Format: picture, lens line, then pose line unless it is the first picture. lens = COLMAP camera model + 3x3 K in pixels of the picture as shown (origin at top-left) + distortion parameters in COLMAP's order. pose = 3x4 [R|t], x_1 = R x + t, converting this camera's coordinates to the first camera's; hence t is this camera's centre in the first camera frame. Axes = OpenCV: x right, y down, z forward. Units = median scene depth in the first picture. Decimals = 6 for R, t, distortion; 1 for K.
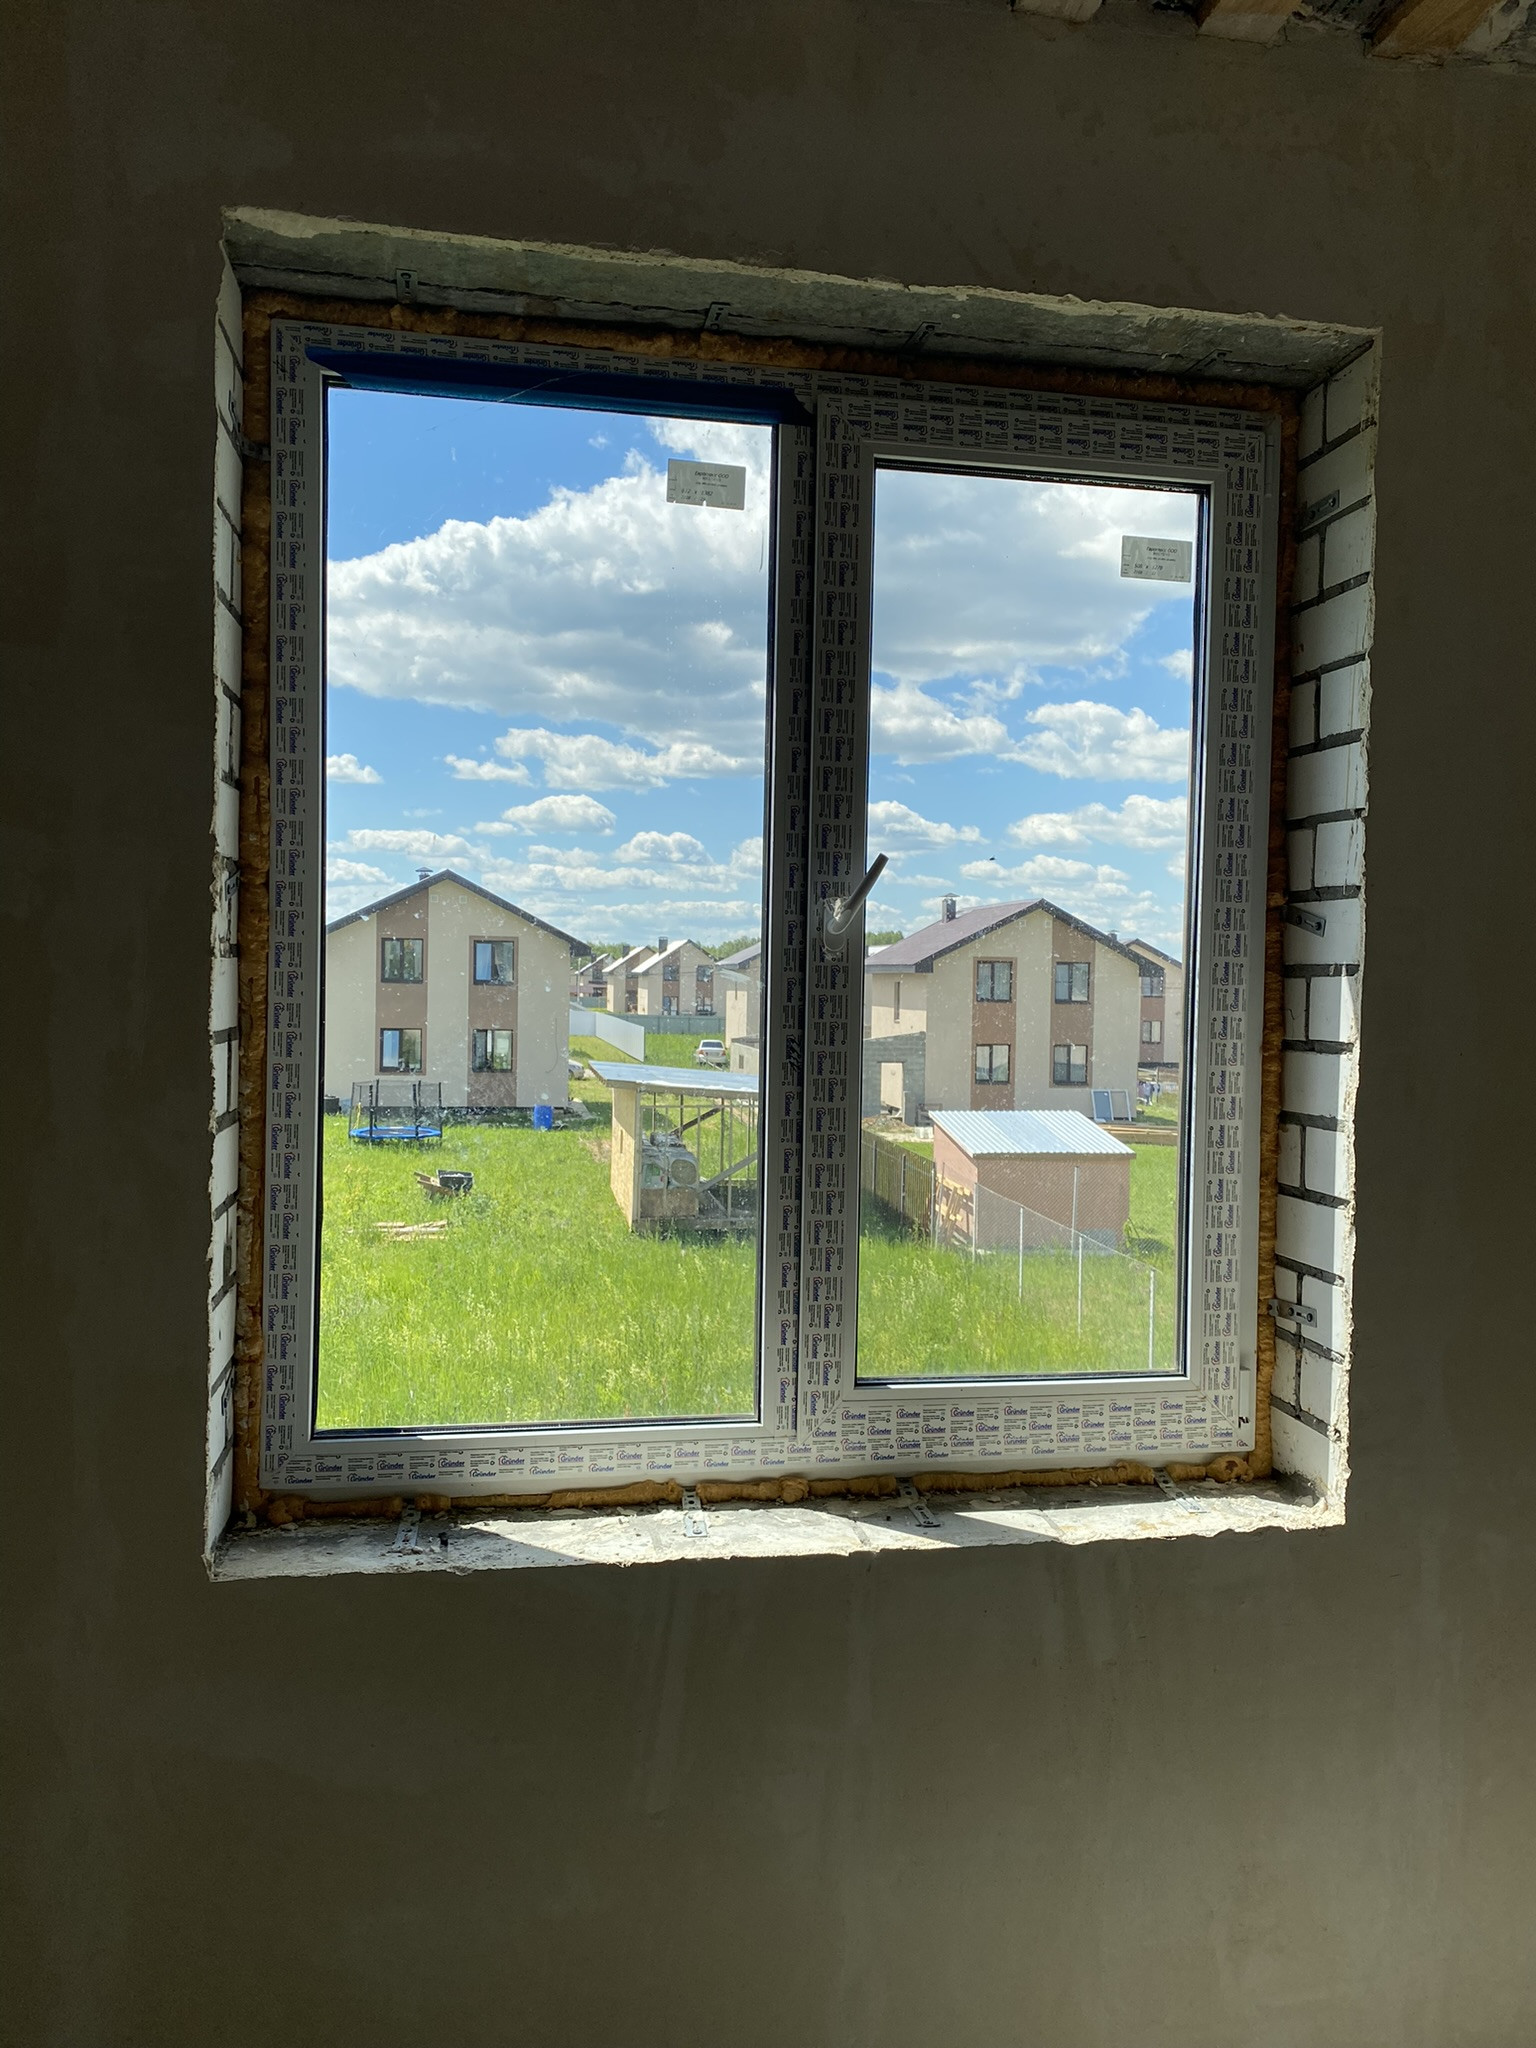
lens RADIAL K [[1602.0, 0, 774.0], [0, 1602.0, 1003.0], [0, 0, 1]] dist [0.020133, 0.001601]
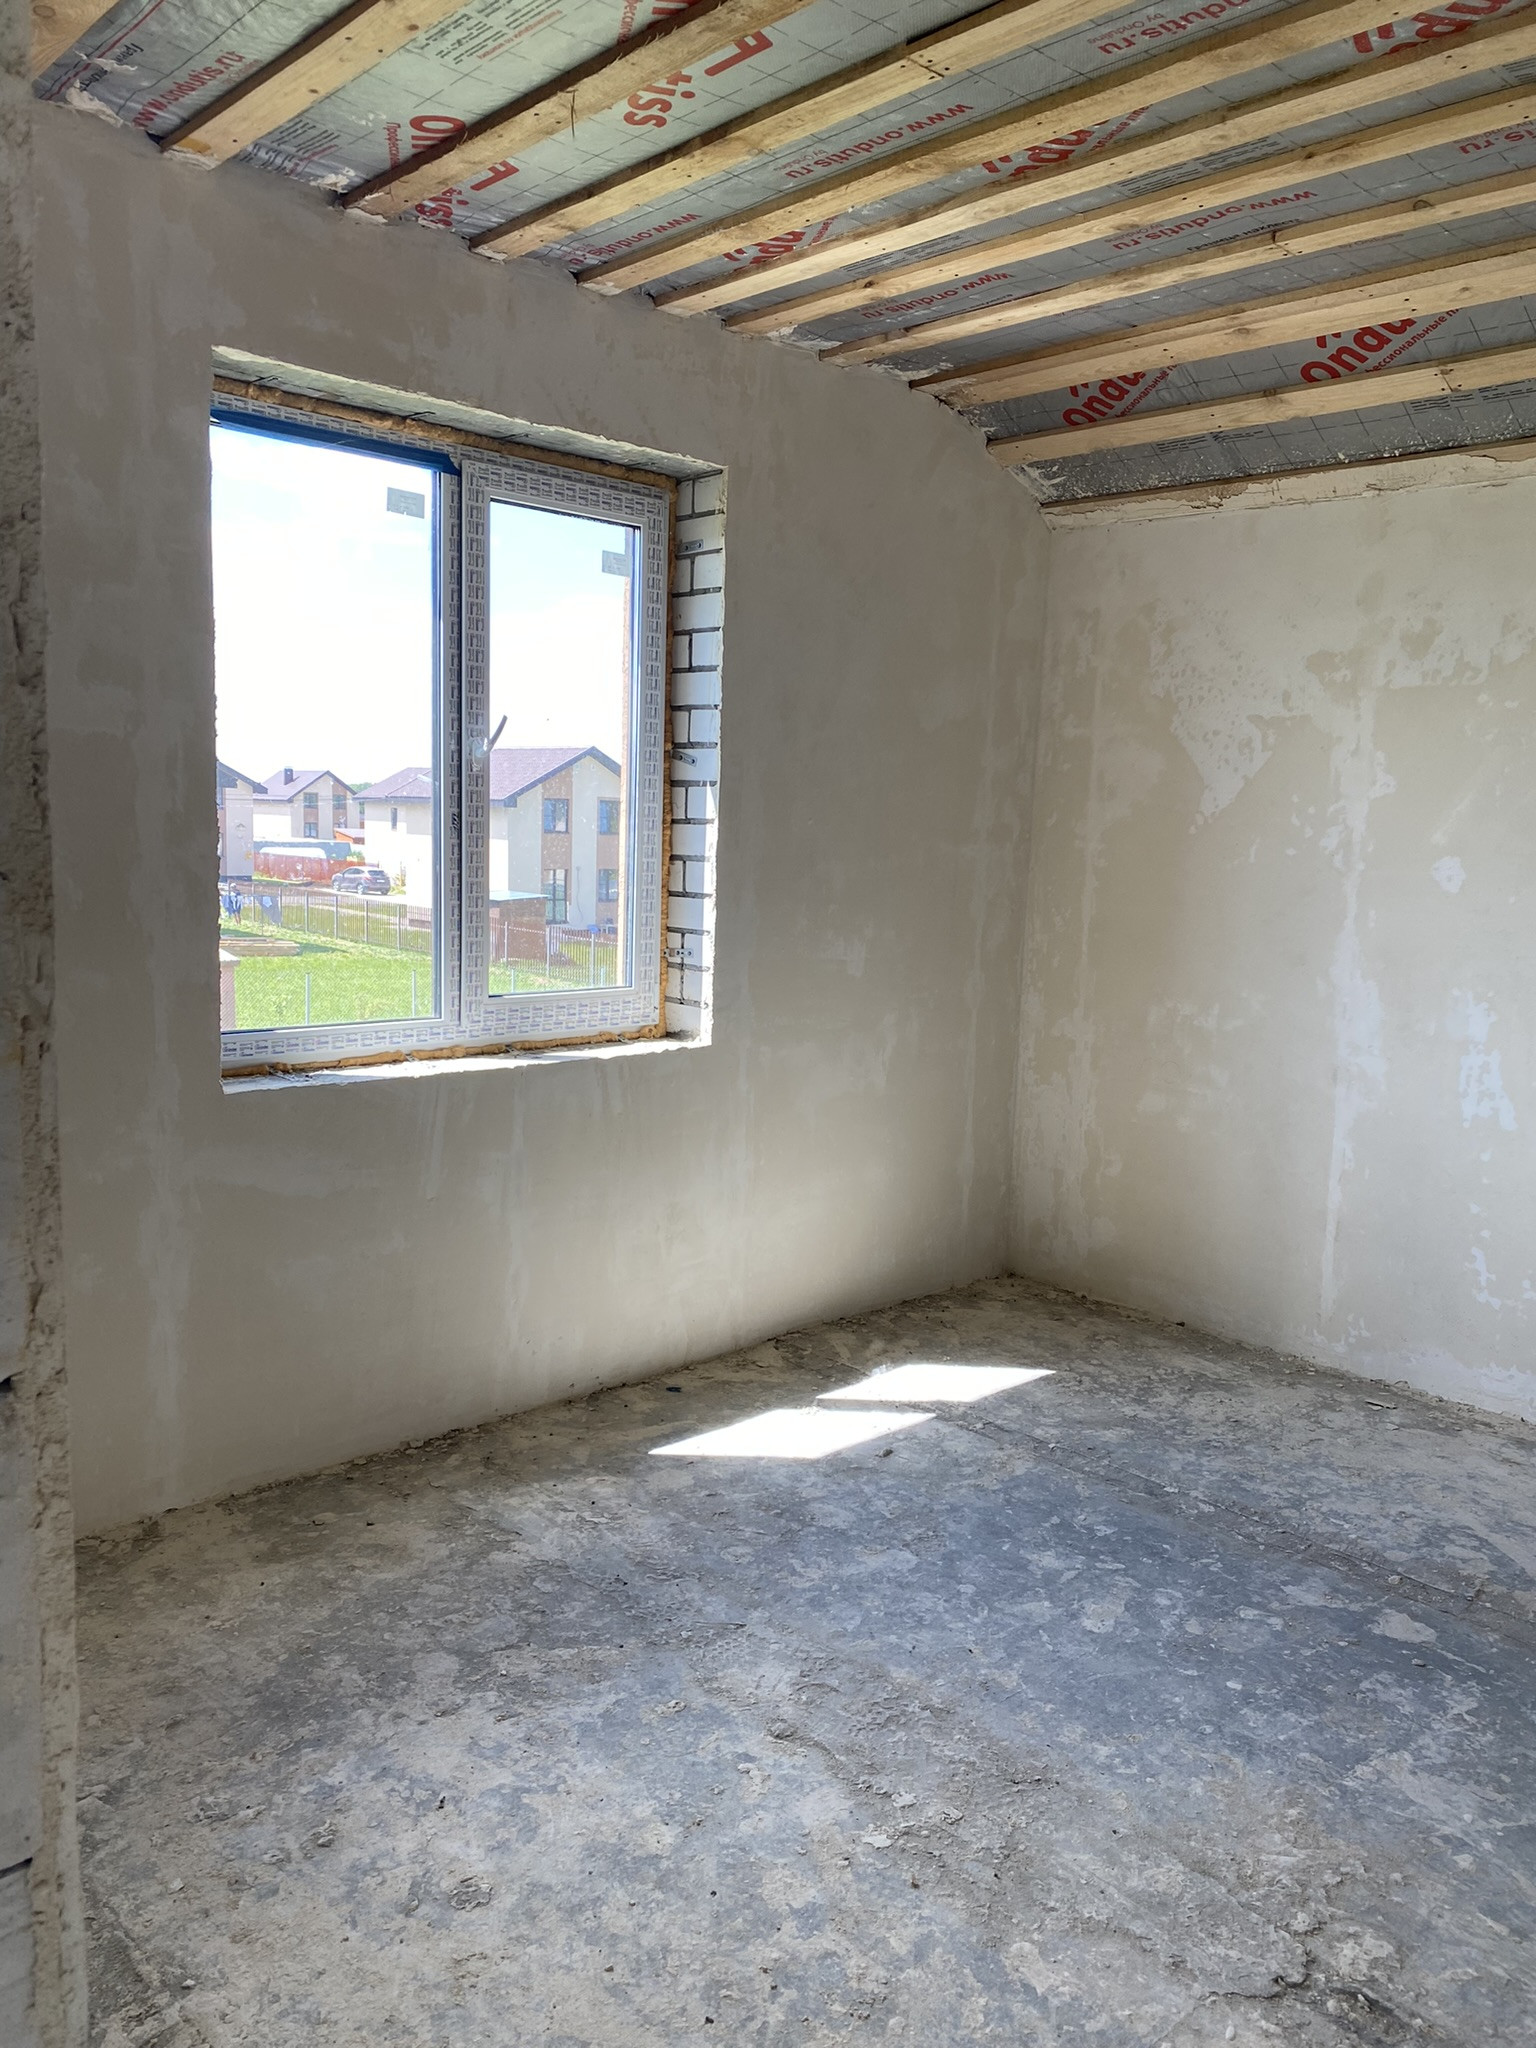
lens RADIAL K [[1521.8, 0, 776.2], [0, 1521.8, 1014.5], [0, 0, 1]] dist [0.055222, -0.048665]
pose [[0.843674, -0.060969, 0.533383, -0.609240], [-0.009305, 0.991721, 0.128078, 0.021308], [-0.536776, -0.113019, 0.836121, -0.691077]]
